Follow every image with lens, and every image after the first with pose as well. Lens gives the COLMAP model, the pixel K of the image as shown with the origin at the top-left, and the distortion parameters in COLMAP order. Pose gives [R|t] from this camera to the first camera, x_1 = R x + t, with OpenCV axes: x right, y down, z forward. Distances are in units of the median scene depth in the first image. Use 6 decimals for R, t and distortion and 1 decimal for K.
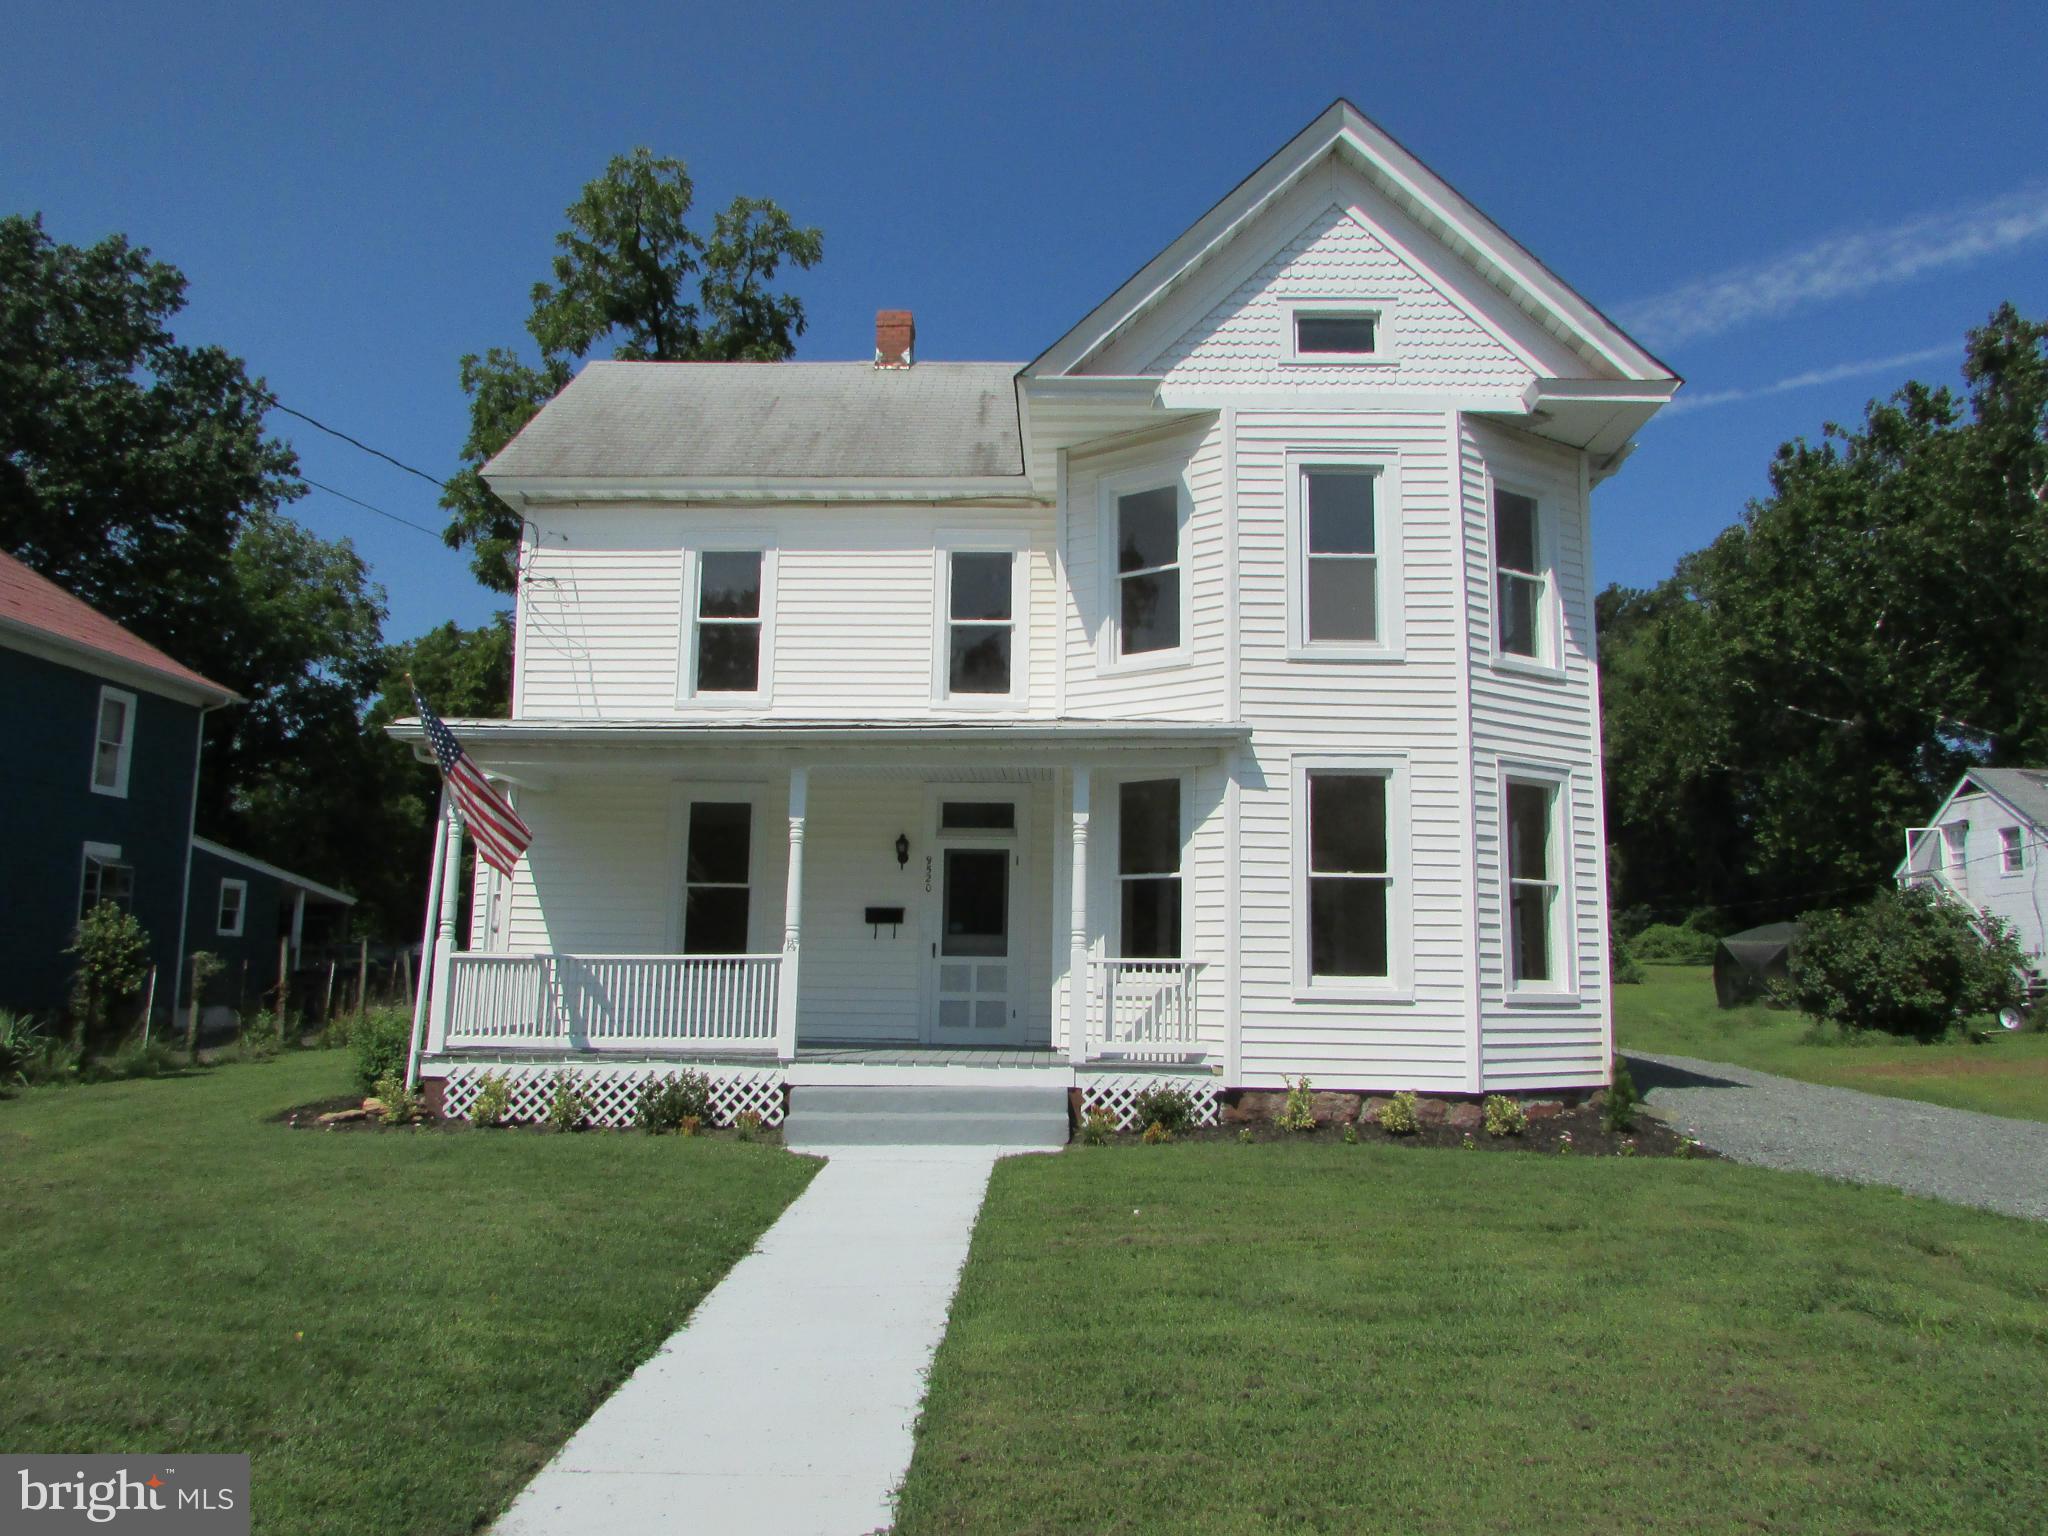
lens RADIAL K [[1463.8, 0, 1011.9], [0, 1463.8, 765.2], [0, 0, 1]] dist [-0.031571, -0.000650]
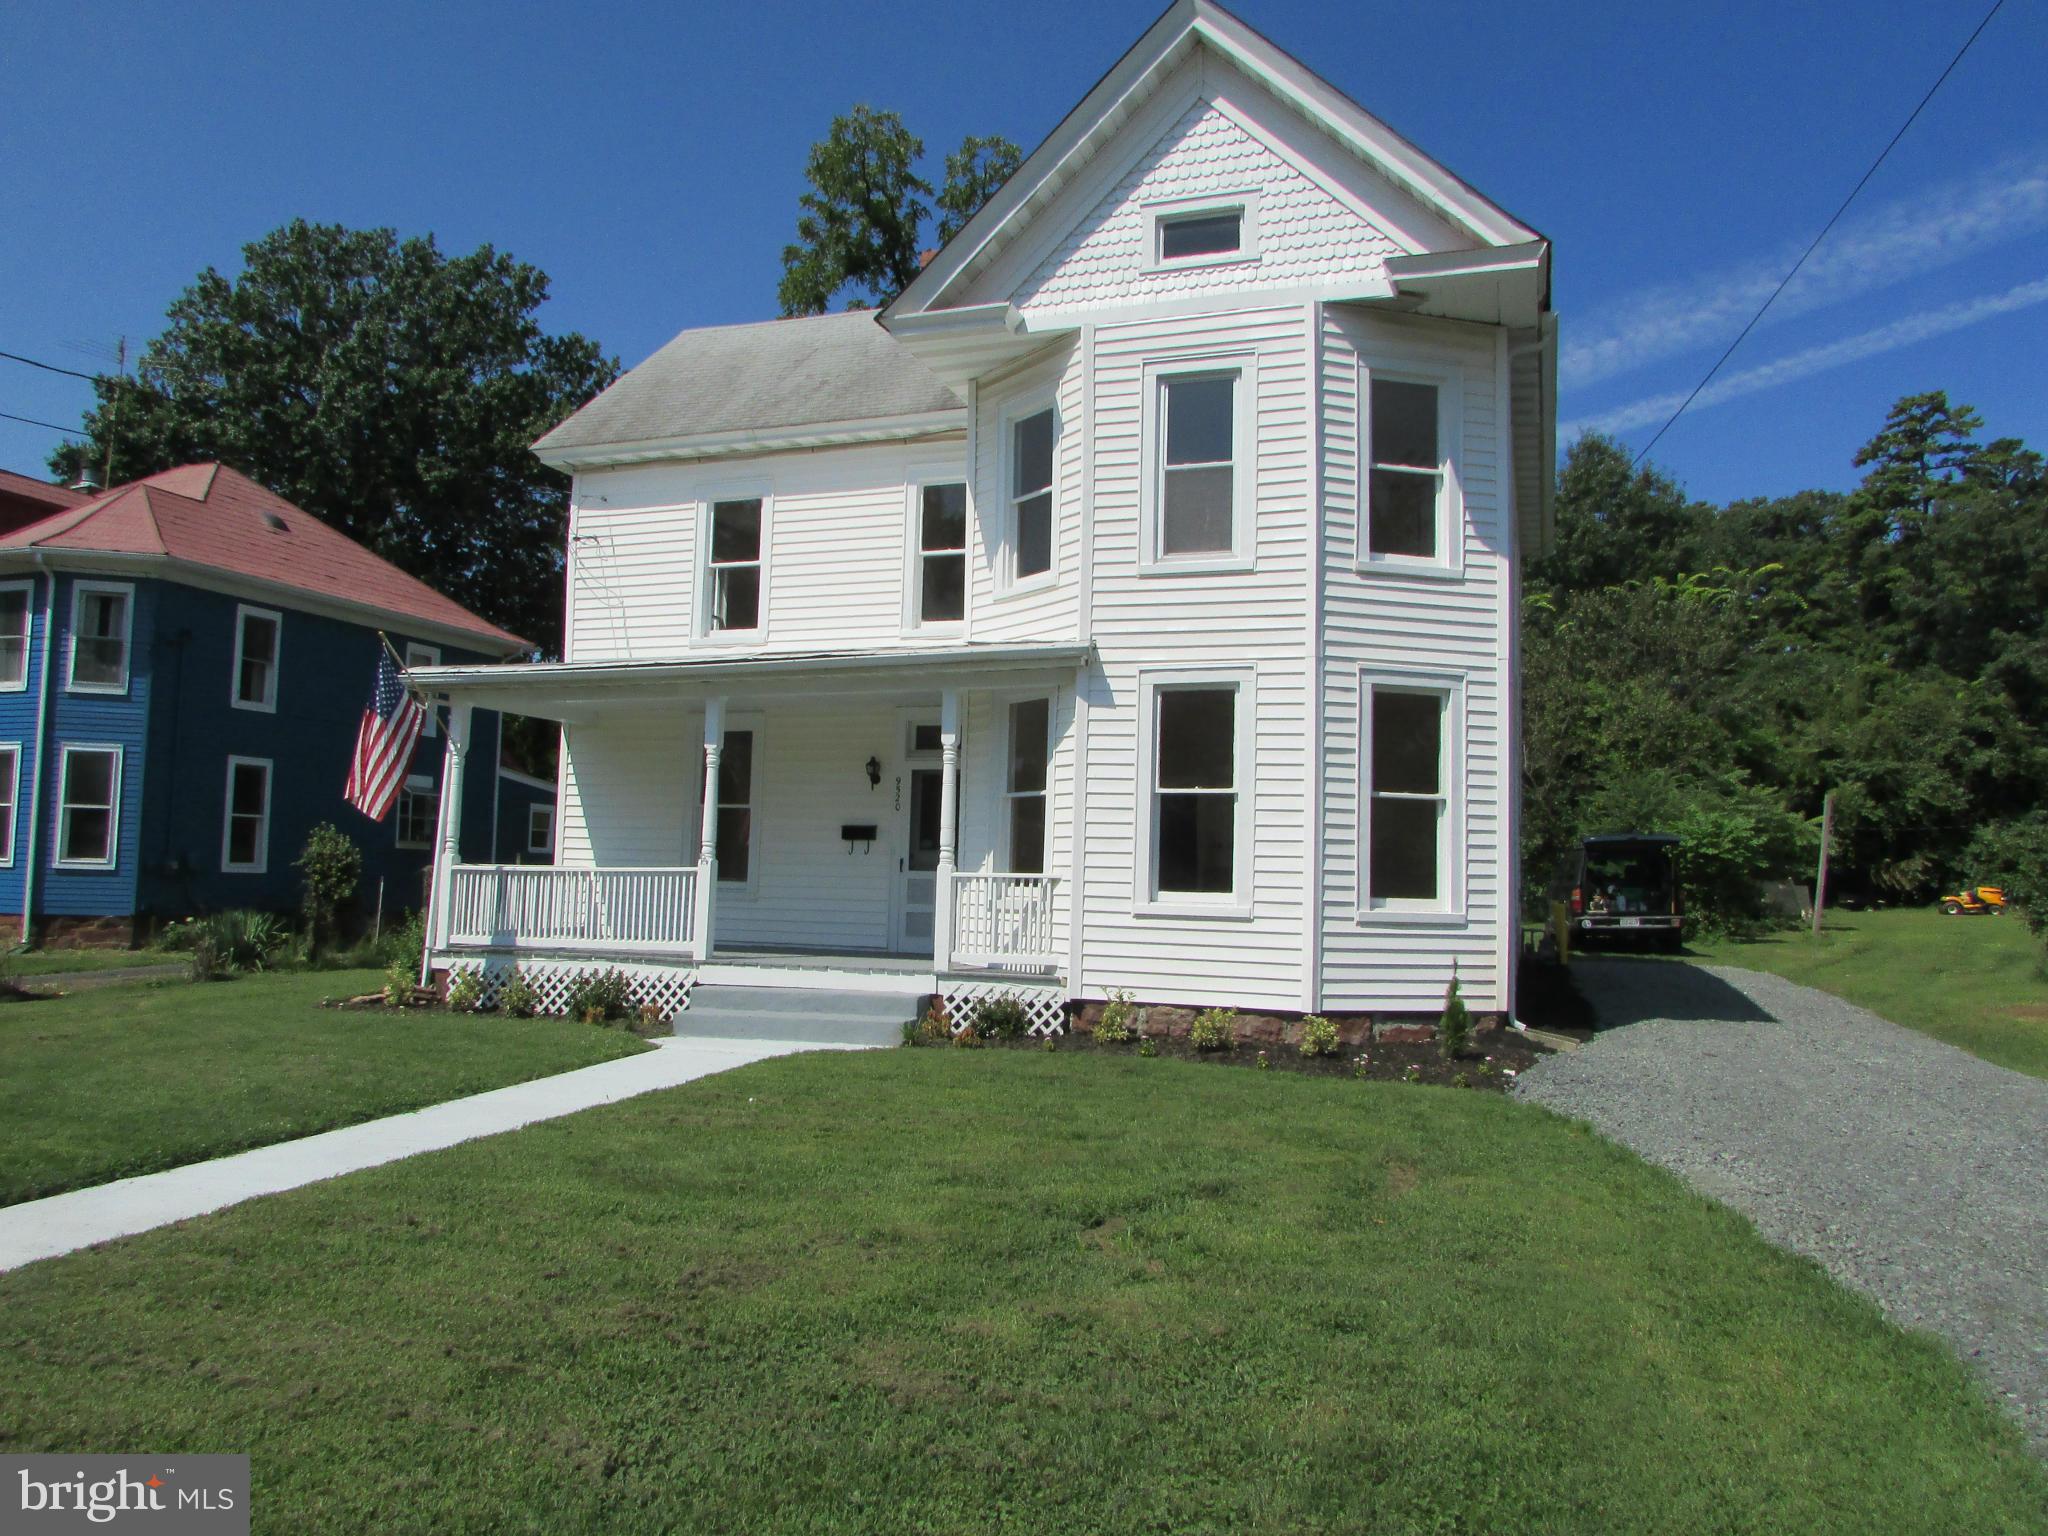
lens RADIAL K [[1463.8, 0, 1011.9], [0, 1463.8, 765.2], [0, 0, 1]] dist [-0.031571, -0.000650]
pose [[0.950786, -0.016908, -0.309386, 0.401214], [0.034247, 0.998127, 0.050697, 0.003144], [0.307949, -0.058798, 0.949584, 0.019255]]
